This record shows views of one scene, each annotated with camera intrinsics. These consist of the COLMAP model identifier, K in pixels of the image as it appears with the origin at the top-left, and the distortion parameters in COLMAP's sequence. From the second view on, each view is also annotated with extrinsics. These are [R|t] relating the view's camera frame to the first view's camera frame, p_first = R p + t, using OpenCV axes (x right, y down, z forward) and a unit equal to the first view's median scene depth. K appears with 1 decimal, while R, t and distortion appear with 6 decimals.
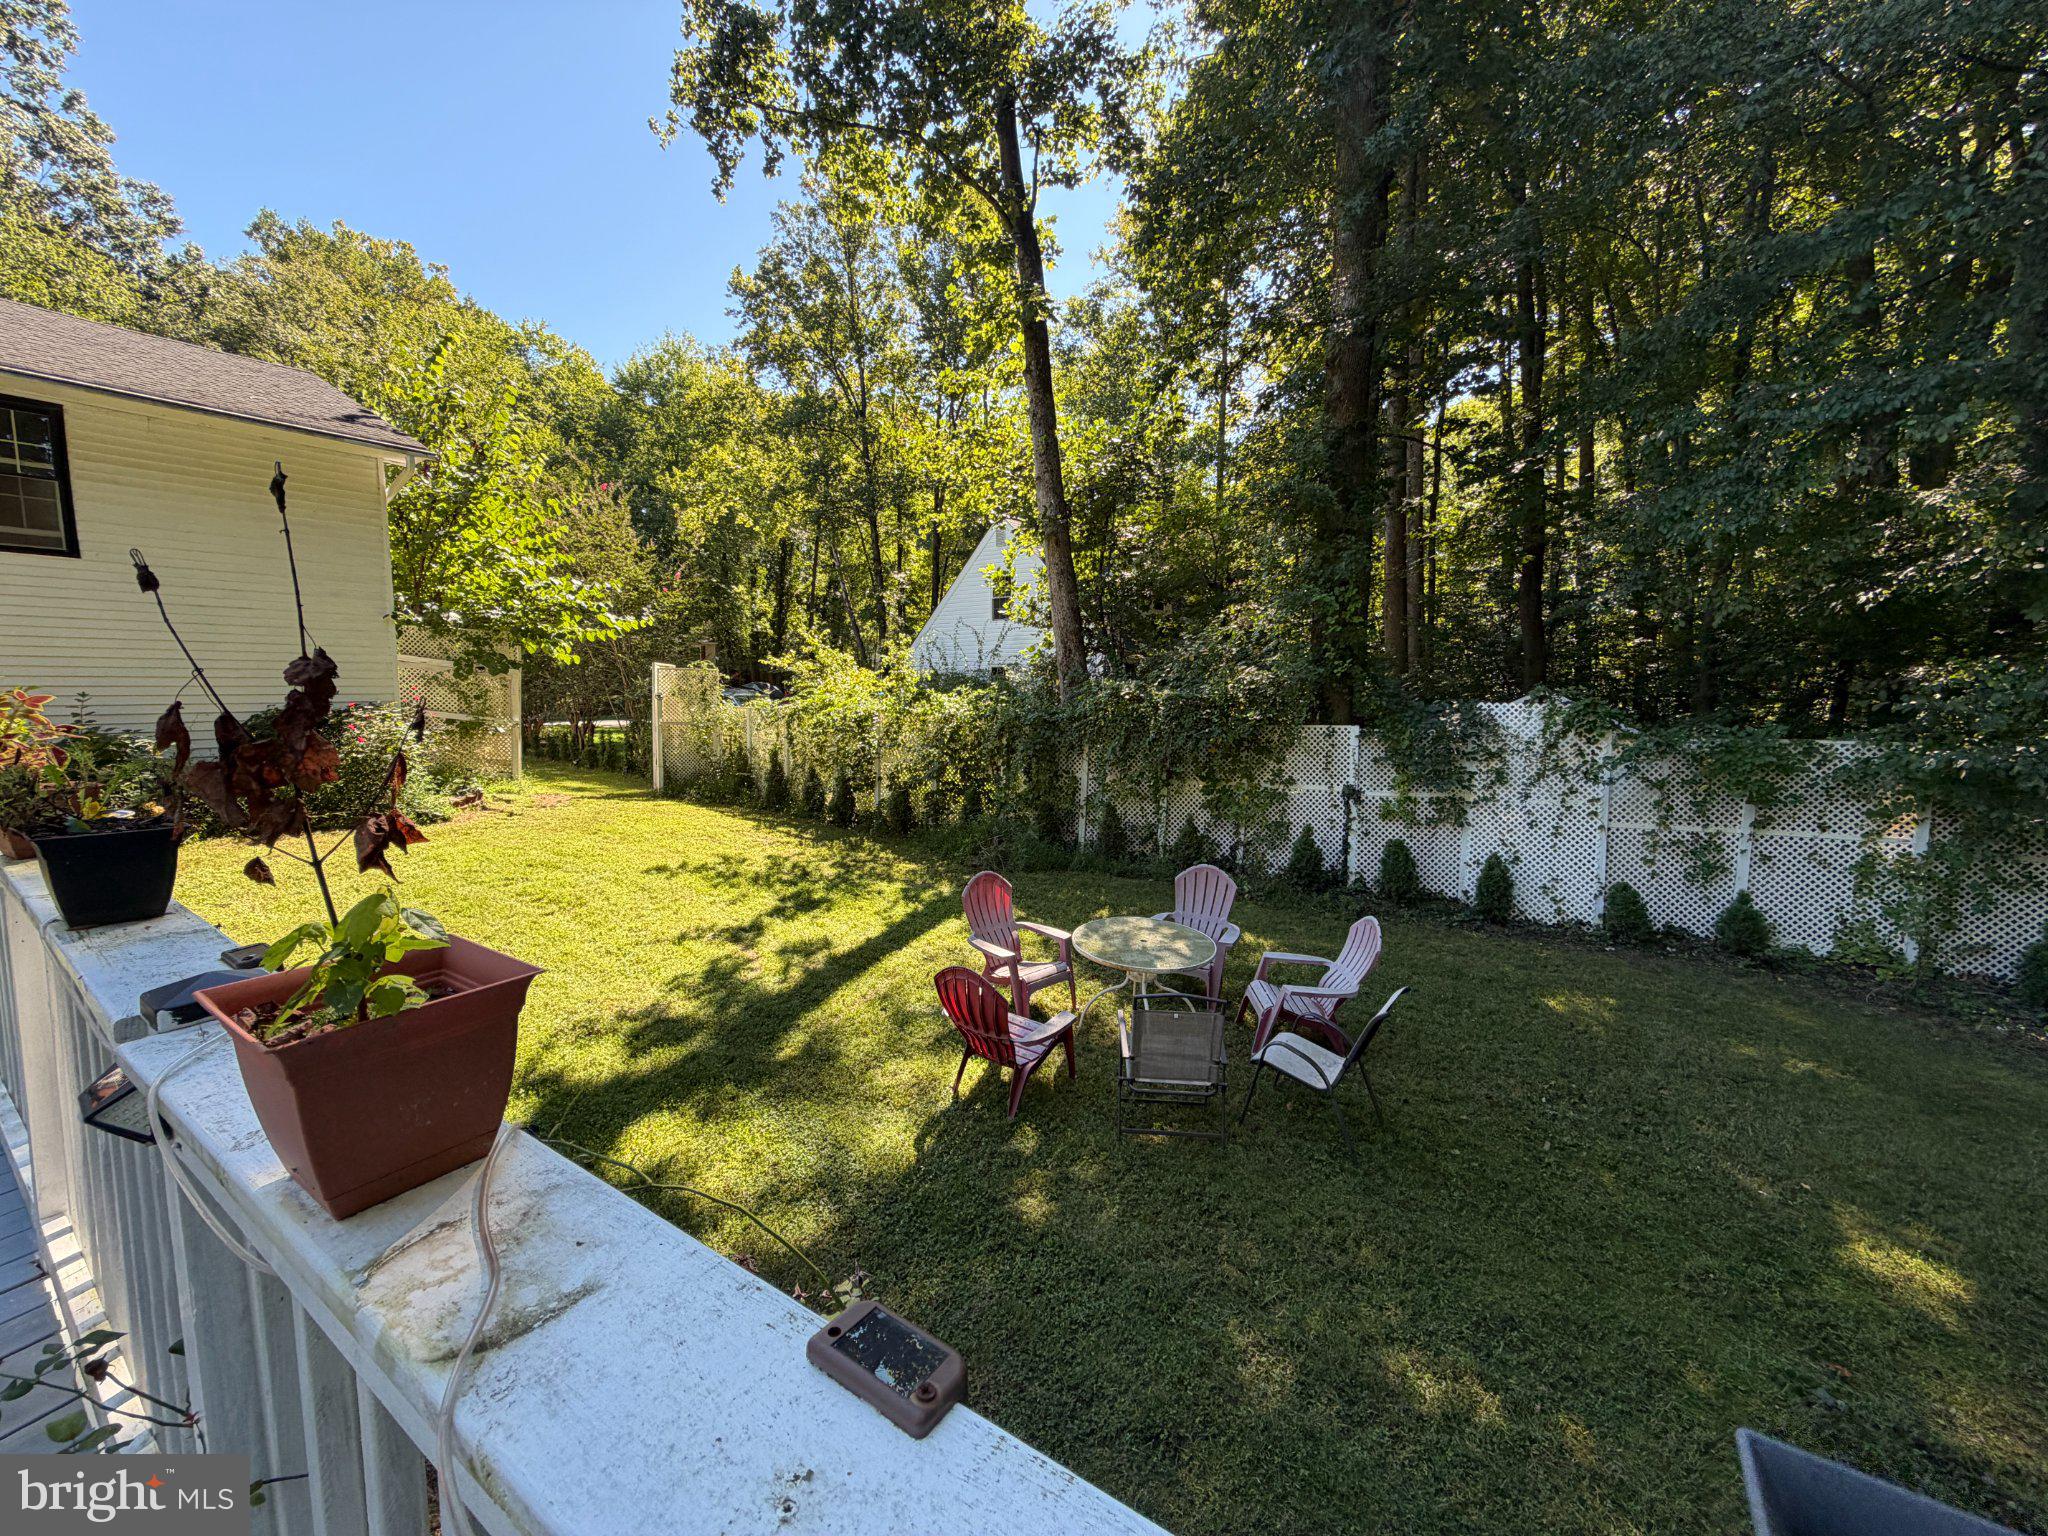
lens RADIAL K [[811.8, 0, 1013.9], [0, 811.8, 770.2], [0, 0, 1]] dist [-0.000423, -0.000436]
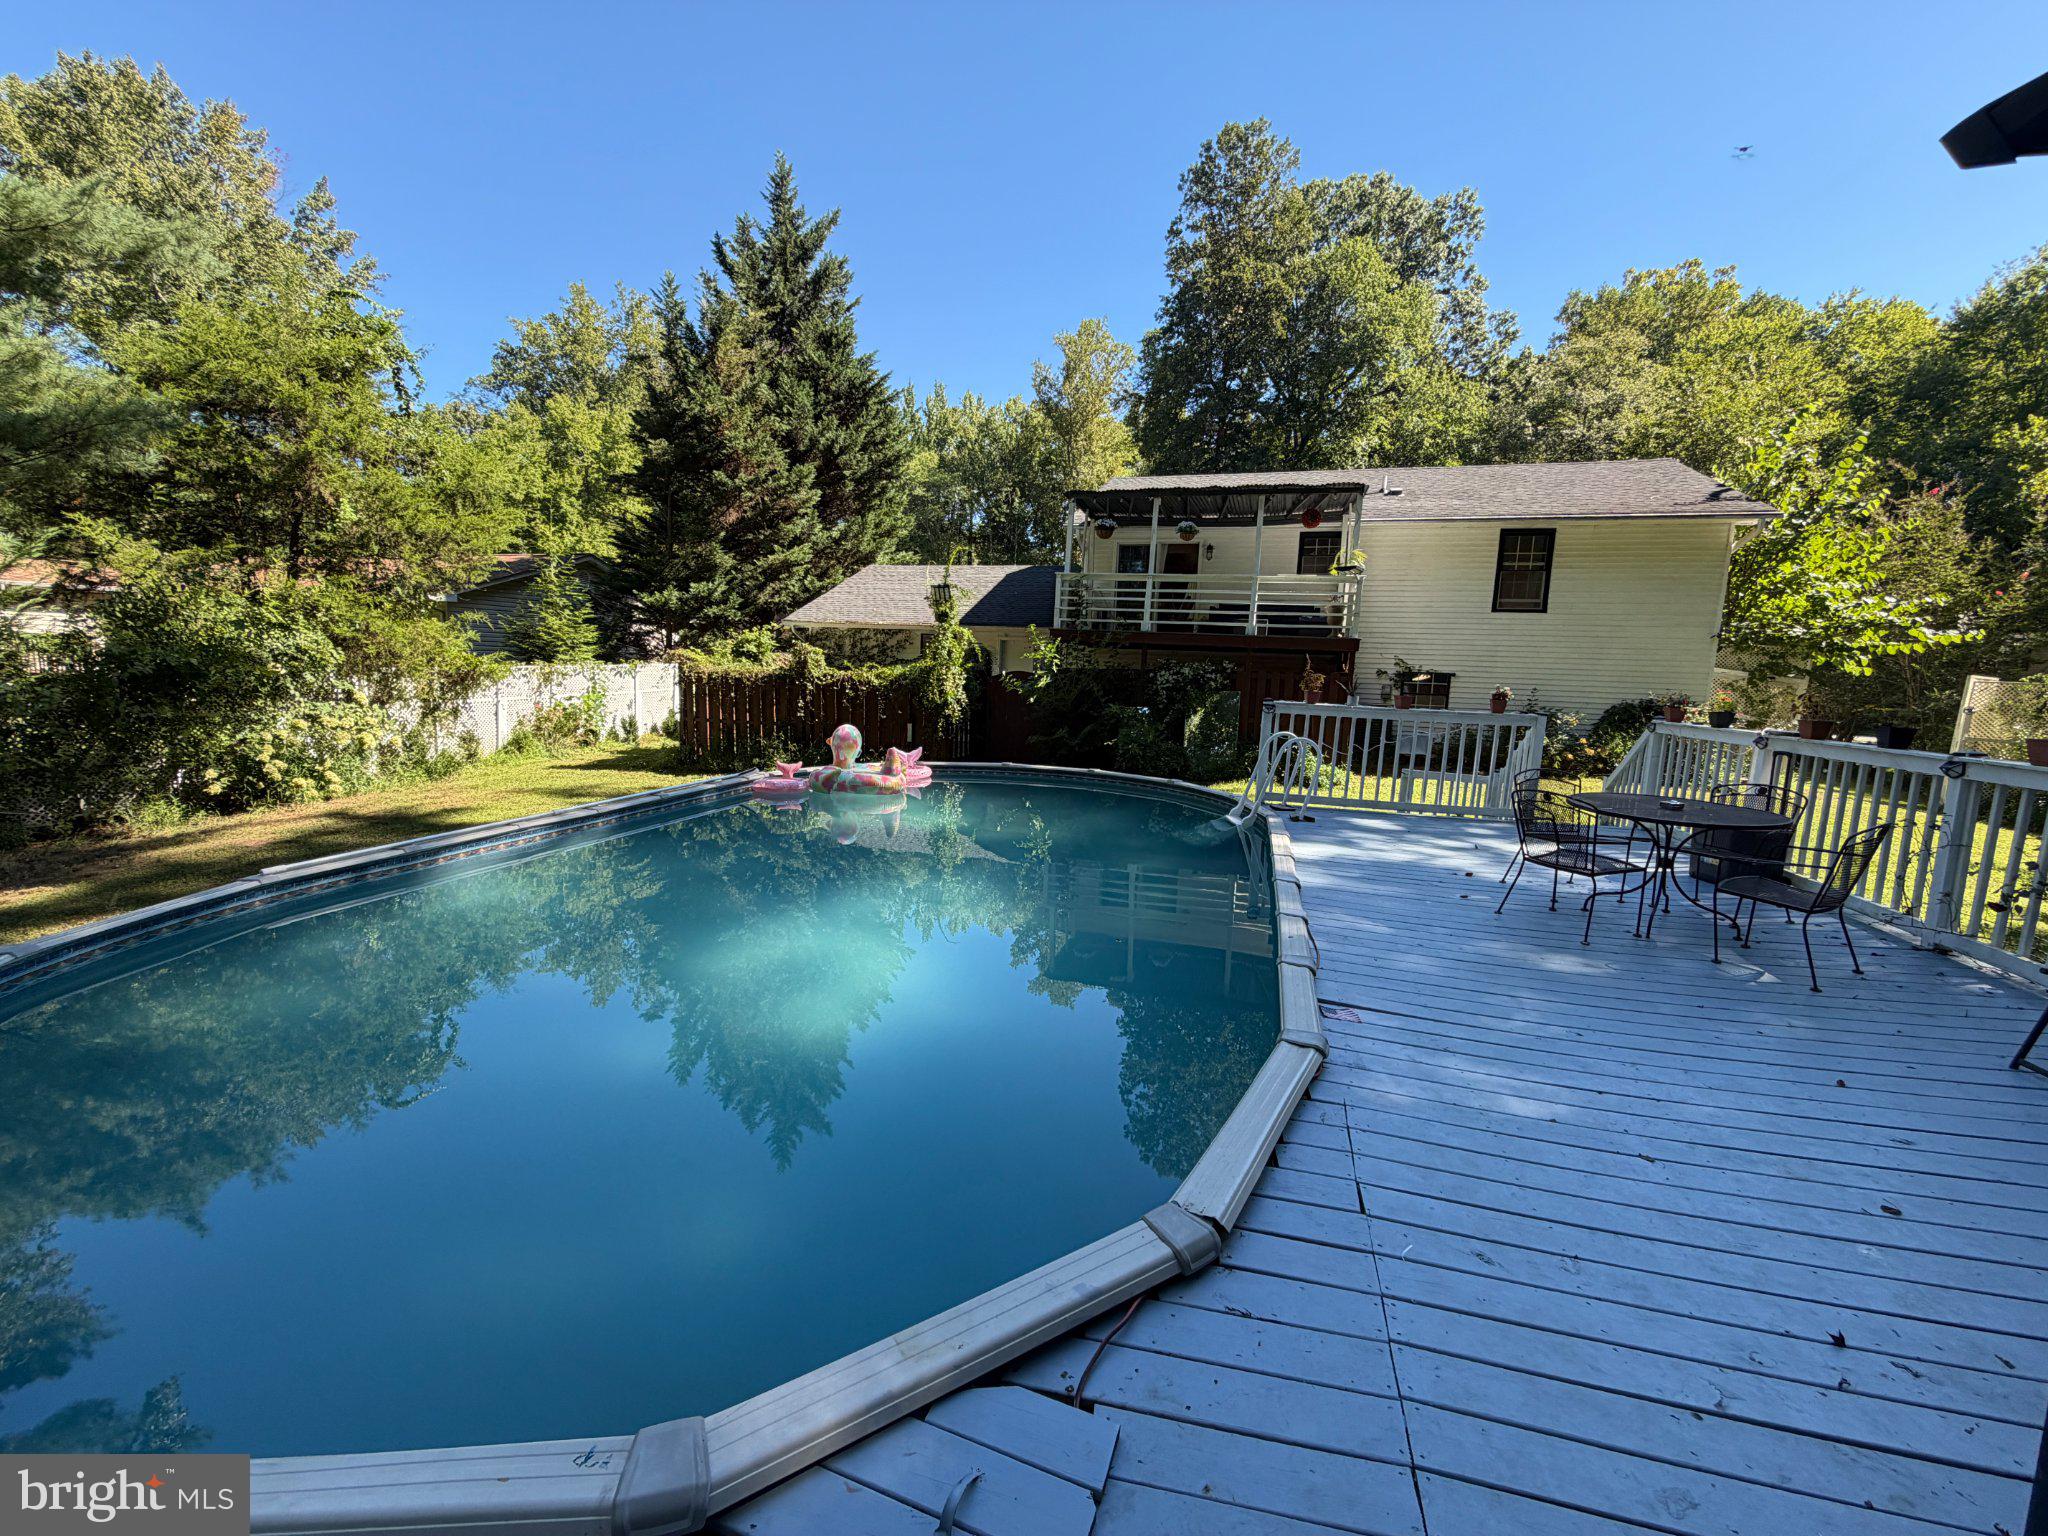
lens RADIAL K [[811.8, 0, 1013.9], [0, 811.8, 770.2], [0, 0, 1]] dist [-0.000423, -0.000436]
pose [[0.319547, 0.132450, -0.938268, 0.124759], [-0.132600, 0.986690, 0.094125, 0.042856], [0.938247, 0.094337, 0.332856, -0.418474]]
